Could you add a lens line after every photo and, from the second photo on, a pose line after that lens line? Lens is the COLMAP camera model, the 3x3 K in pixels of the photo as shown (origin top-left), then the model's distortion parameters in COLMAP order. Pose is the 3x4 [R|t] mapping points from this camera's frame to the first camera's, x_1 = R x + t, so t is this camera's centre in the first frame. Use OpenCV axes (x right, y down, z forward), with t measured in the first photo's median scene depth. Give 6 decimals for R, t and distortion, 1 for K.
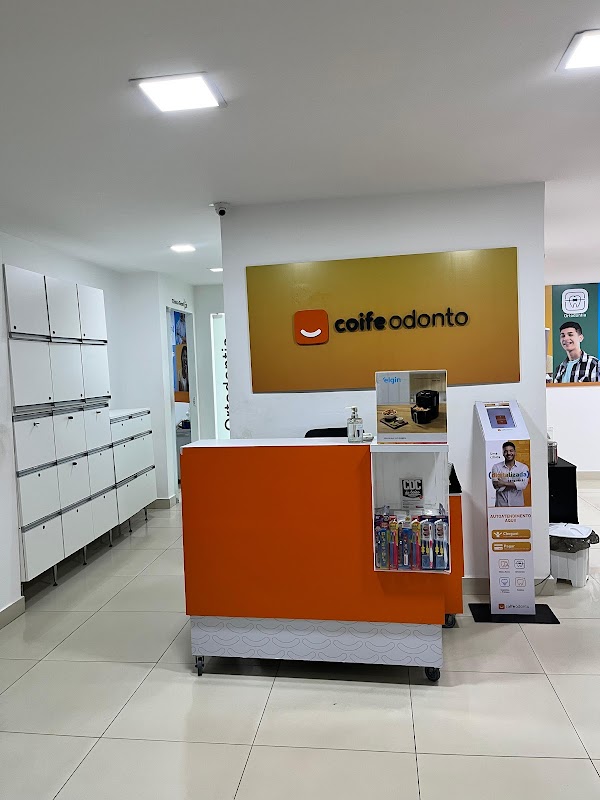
lens RADIAL K [[588.9, 0, 300.0], [0, 588.9, 400.0], [0, 0, 1]] dist [0.095203, -0.000060]
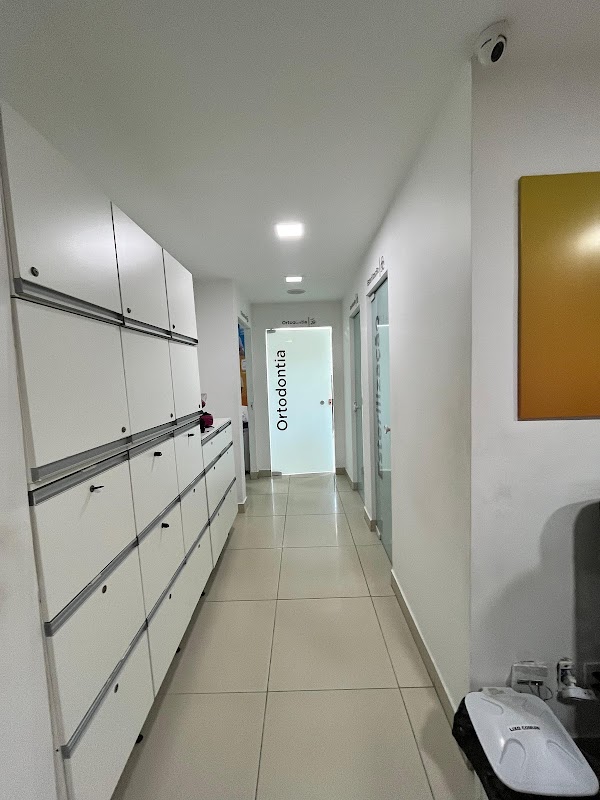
lens RADIAL K [[308.7, 0, 300.0], [0, 308.7, 400.0], [0, 0, 1]] dist [0.001610, 0.000084]
pose [[0.990995, -0.007182, 0.133705, -0.327096], [0.004779, 0.999821, 0.018283, -0.037596], [-0.133813, -0.017479, 0.990852, 0.774595]]
